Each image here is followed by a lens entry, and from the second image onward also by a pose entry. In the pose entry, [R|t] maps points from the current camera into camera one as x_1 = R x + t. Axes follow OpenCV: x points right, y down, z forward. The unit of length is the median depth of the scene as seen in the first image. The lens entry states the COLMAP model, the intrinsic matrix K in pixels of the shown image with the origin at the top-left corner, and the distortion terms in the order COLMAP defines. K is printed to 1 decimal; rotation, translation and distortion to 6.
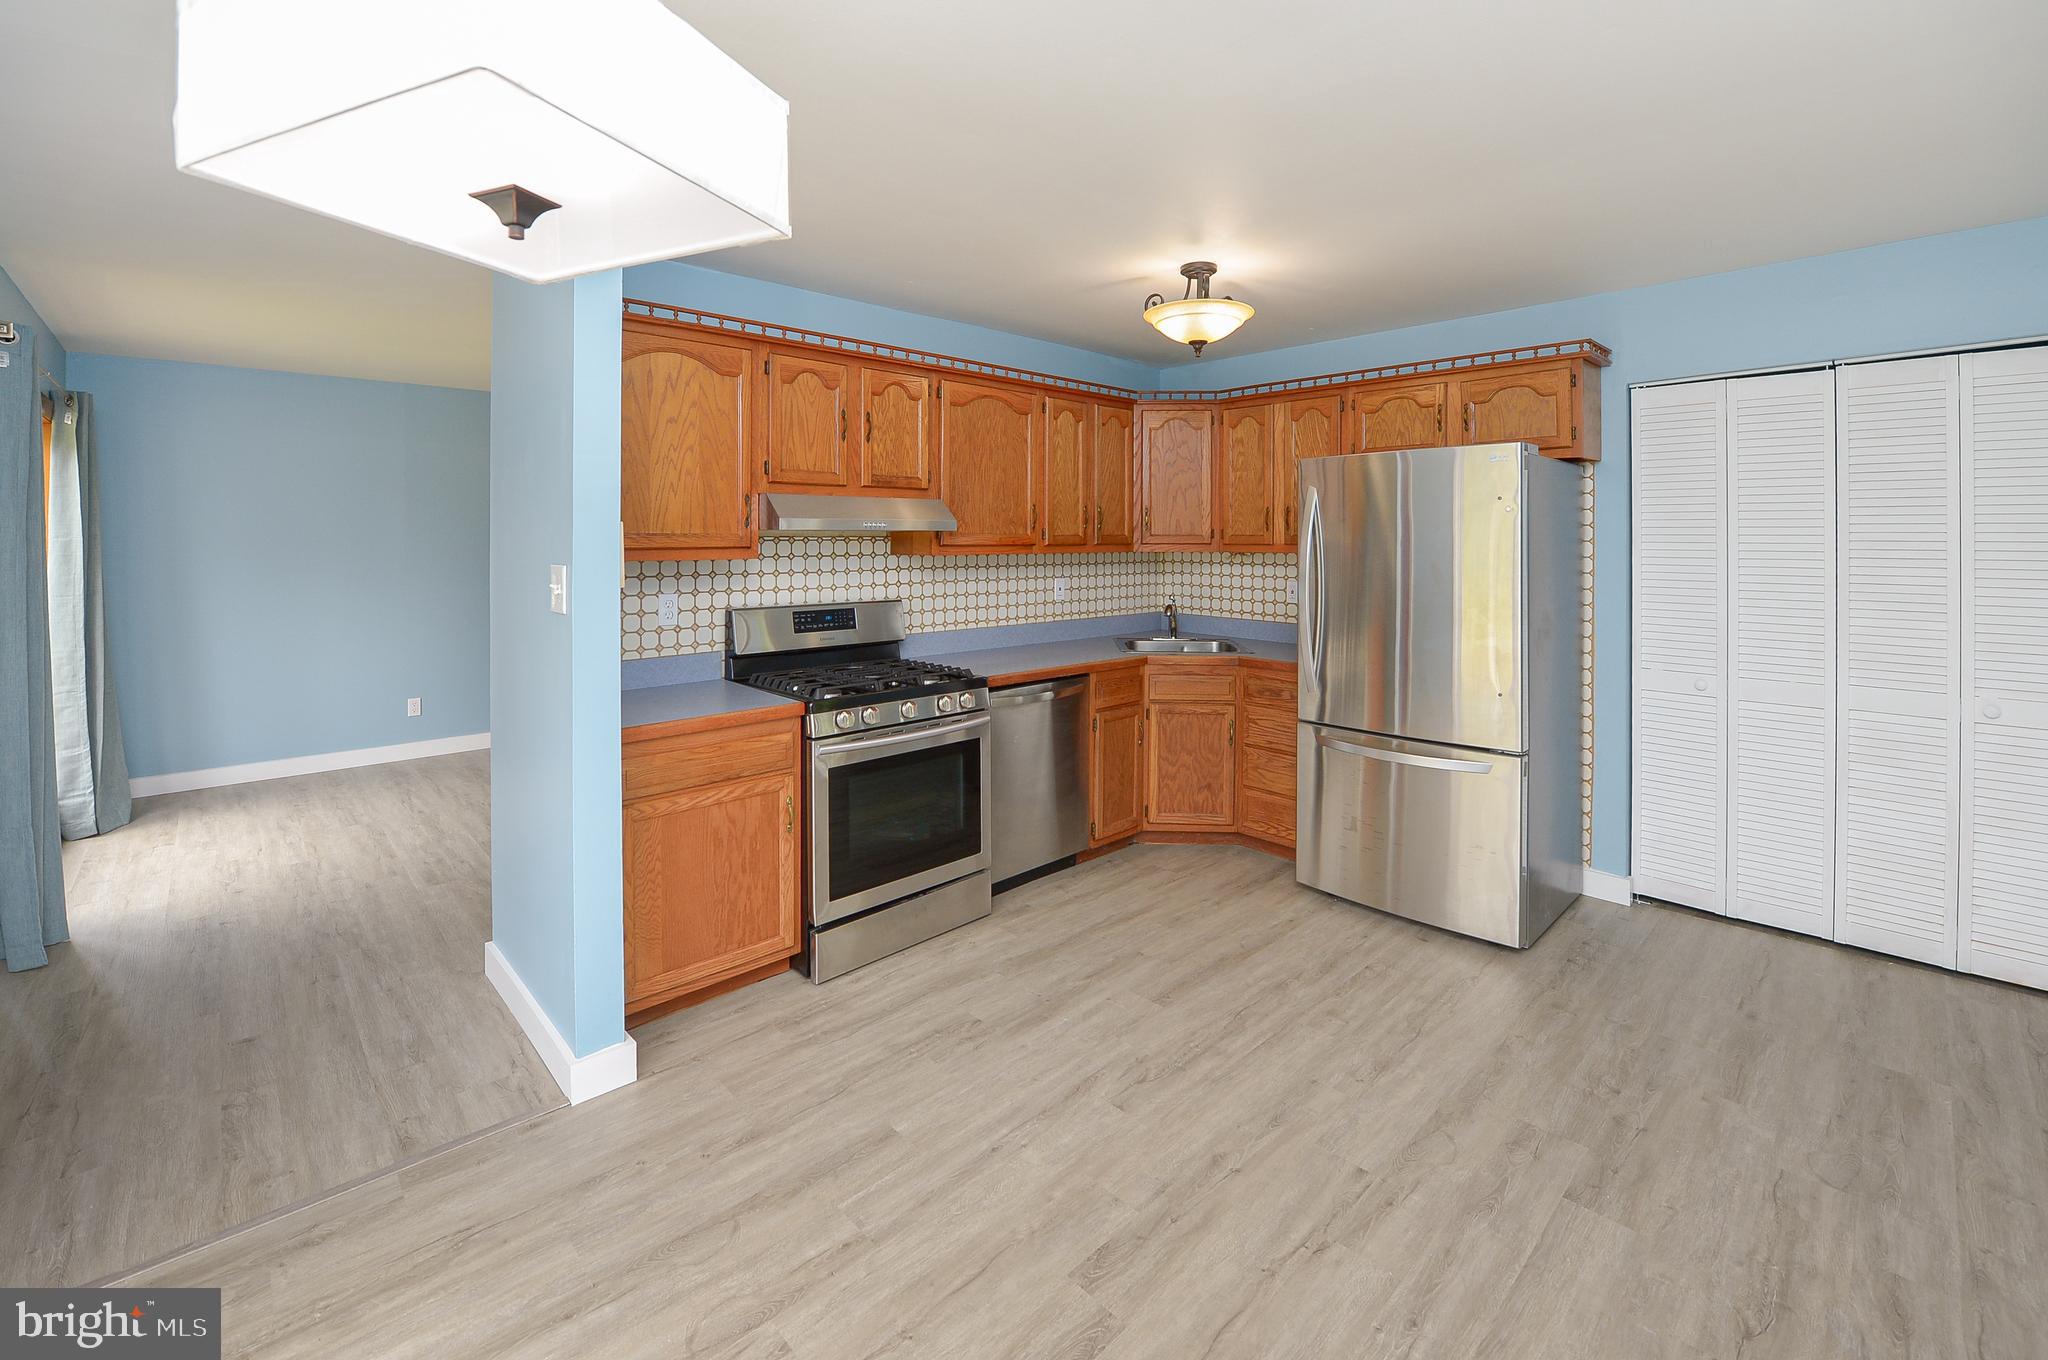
lens RADIAL K [[856.8, 0, 969.2], [0, 856.8, 538.8], [0, 0, 1]] dist [-0.009498, -0.000548]
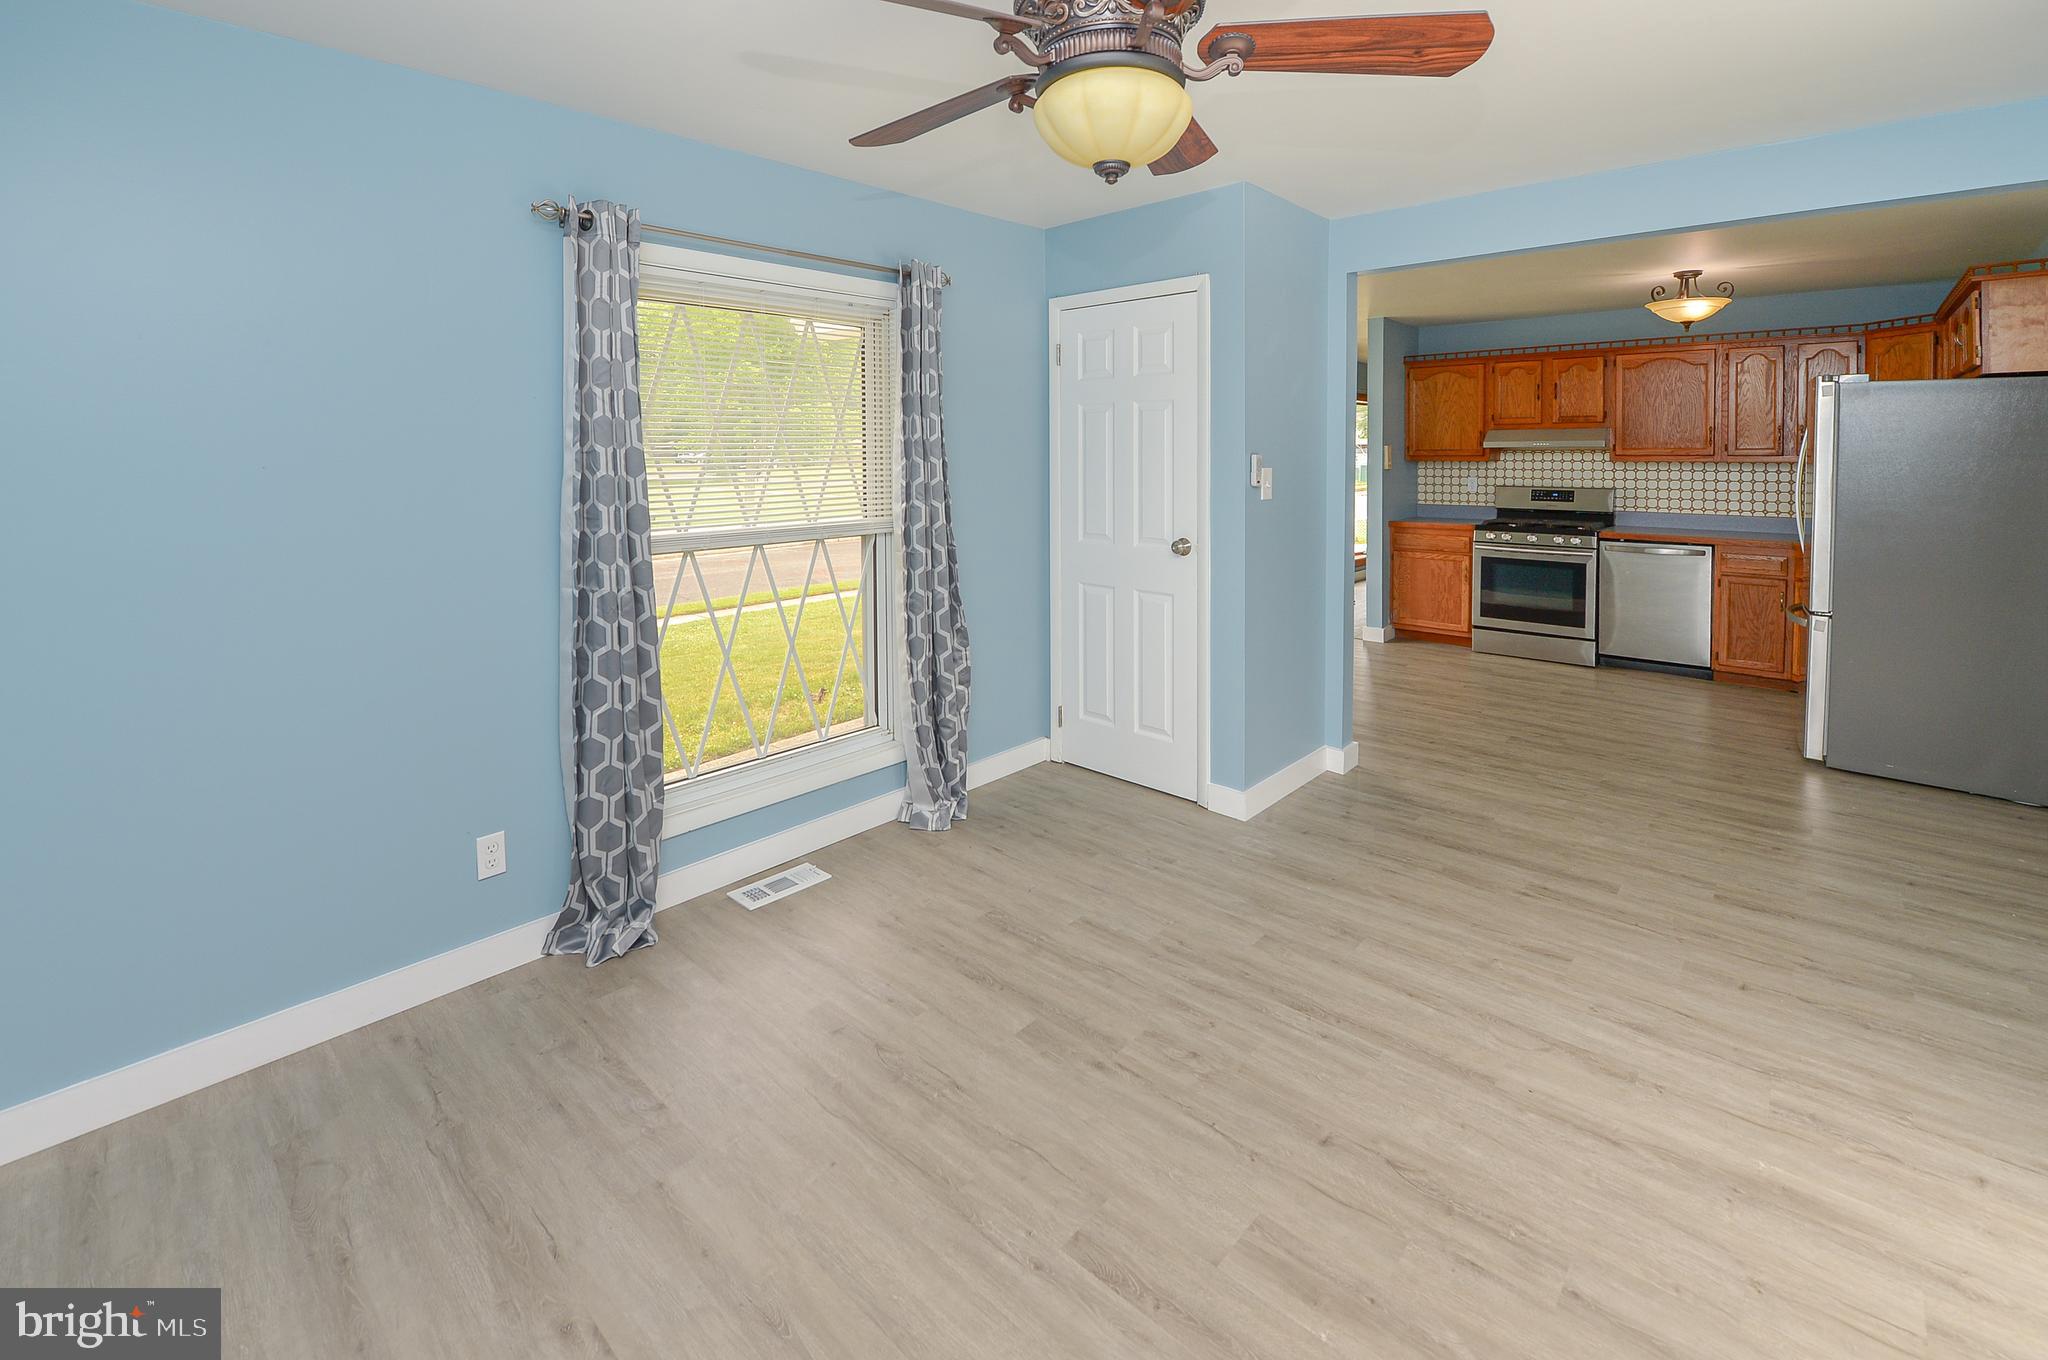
lens RADIAL K [[936.7, 0, 1051.8], [0, 936.7, 484.1], [0, 0, 1]] dist [-0.013681, -0.000511]
pose [[0.125595, 0.030130, -0.991624, 1.789797], [0.001122, 0.999534, 0.030513, 0.007639], [0.992081, -0.004945, 0.125502, -0.339605]]
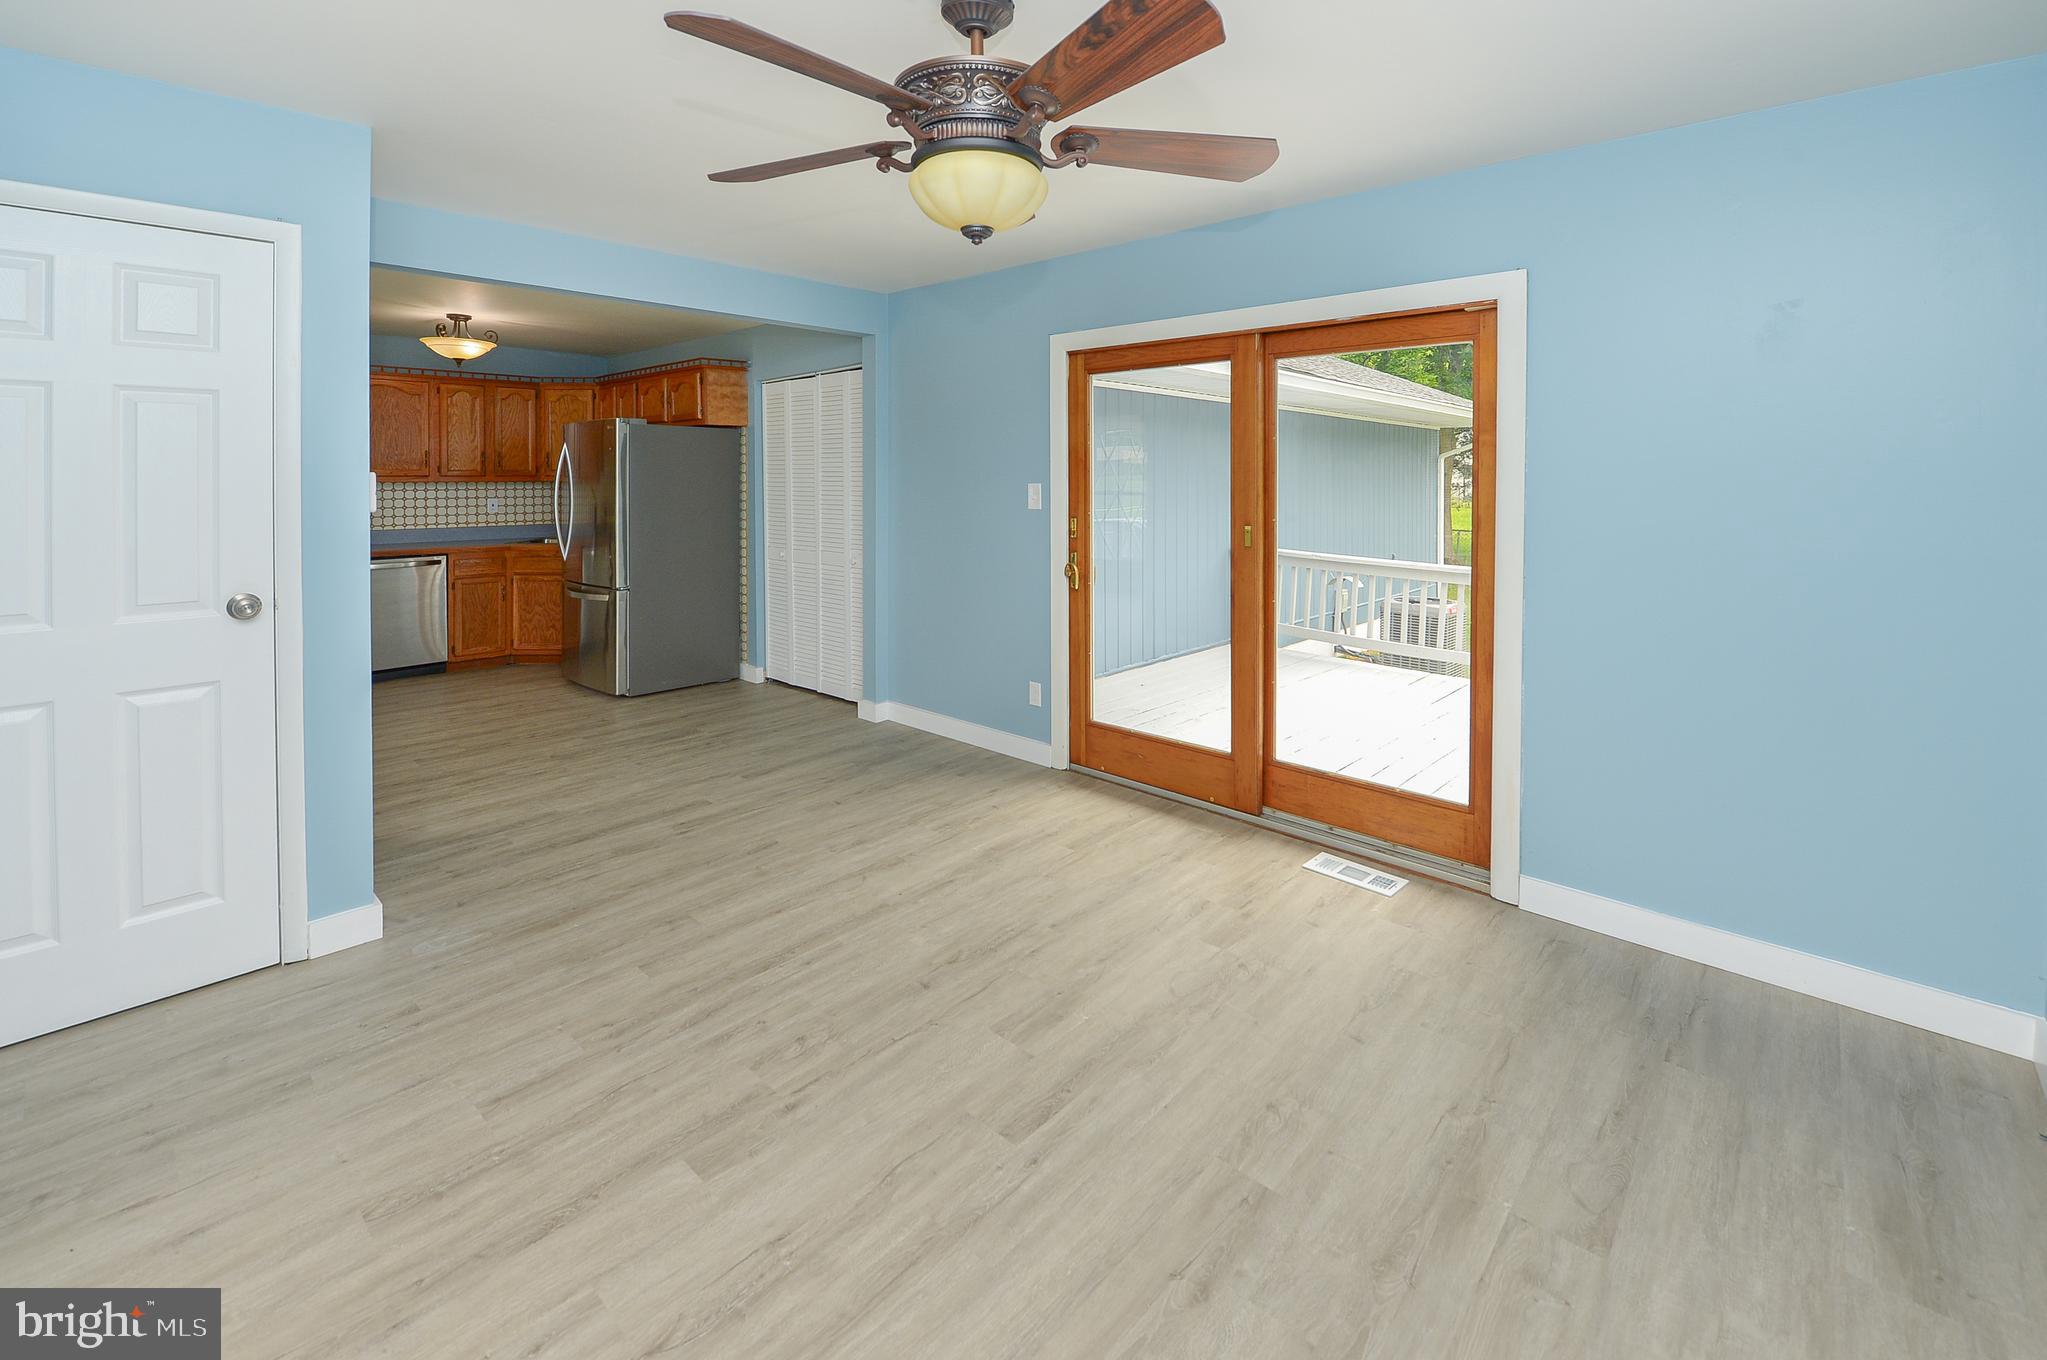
lens RADIAL K [[845.9, 0, 1002.1], [0, 845.9, 482.6], [0, 0, 1]] dist [-0.009797, -0.000554]
pose [[0.994795, -0.002728, 0.101863, 1.205028], [0.001961, 0.999969, 0.007623, 0.011230], [-0.101881, -0.007384, 0.994769, -0.832954]]
